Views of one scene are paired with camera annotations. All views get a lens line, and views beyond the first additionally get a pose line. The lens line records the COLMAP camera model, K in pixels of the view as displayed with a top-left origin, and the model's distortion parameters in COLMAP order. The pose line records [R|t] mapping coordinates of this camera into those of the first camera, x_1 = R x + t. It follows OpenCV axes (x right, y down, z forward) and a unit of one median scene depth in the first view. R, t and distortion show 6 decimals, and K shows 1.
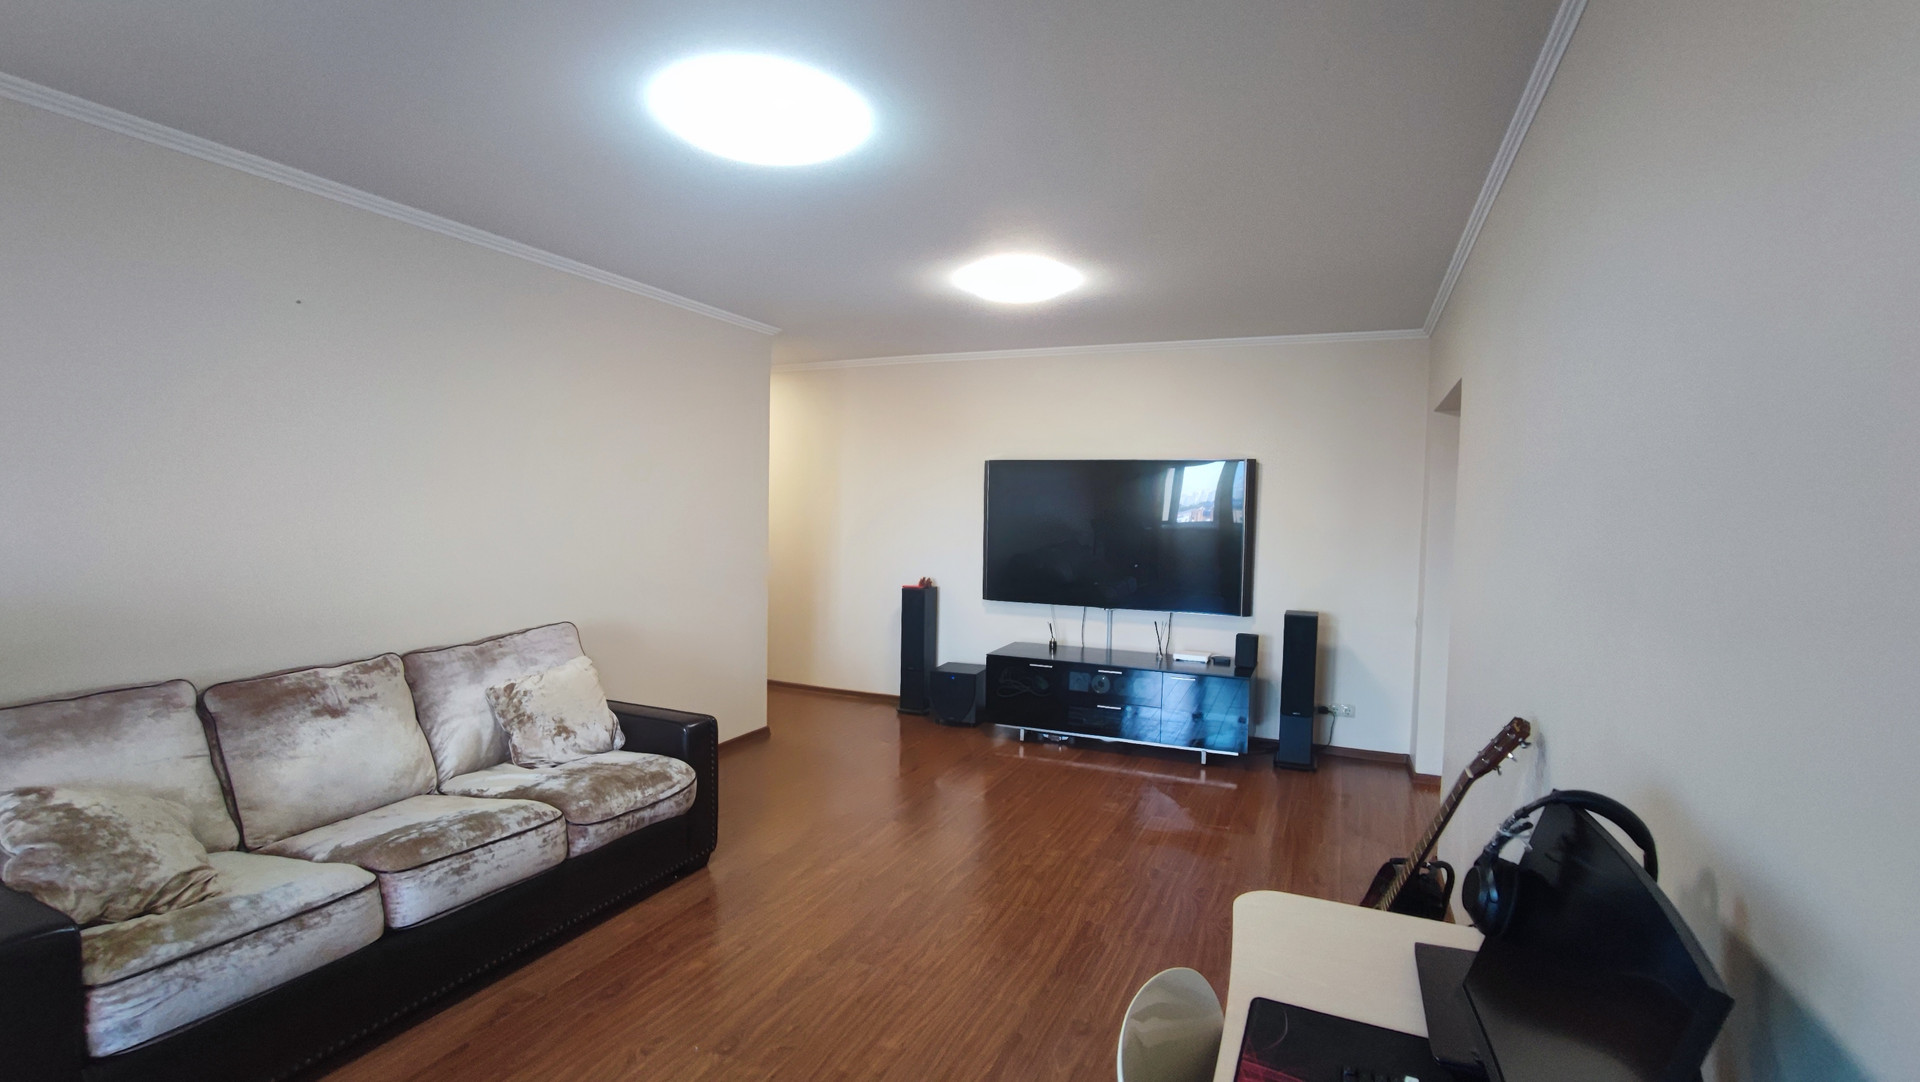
lens RADIAL K [[882.6, 0, 946.7], [0, 882.6, 546.7], [0, 0, 1]] dist [-0.022515, 0.022993]
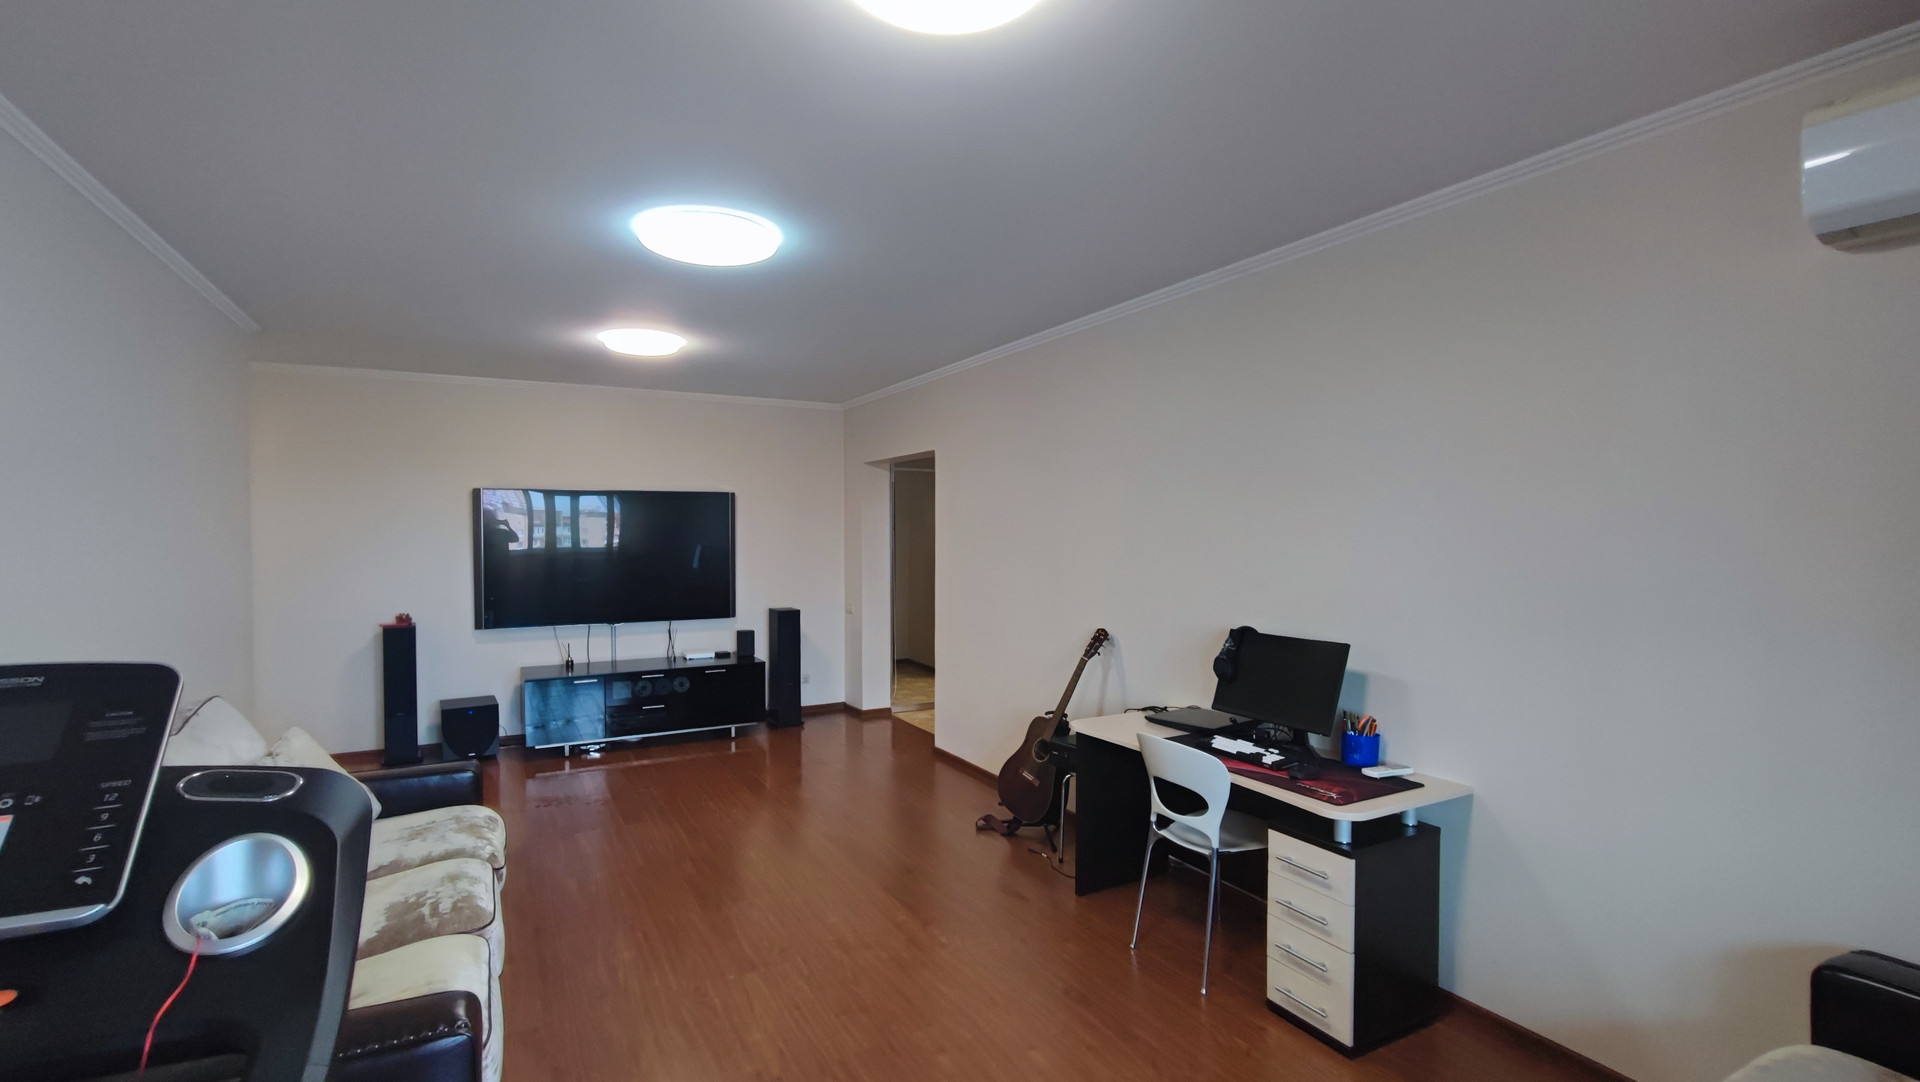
lens RADIAL K [[882.6, 0, 946.7], [0, 882.6, 546.7], [0, 0, 1]] dist [-0.022515, 0.022993]
pose [[0.612093, -0.039999, 0.789773, -0.457139], [0.051925, 0.998598, 0.010331, -0.017276], [-0.789079, 0.034685, 0.613312, -0.015277]]
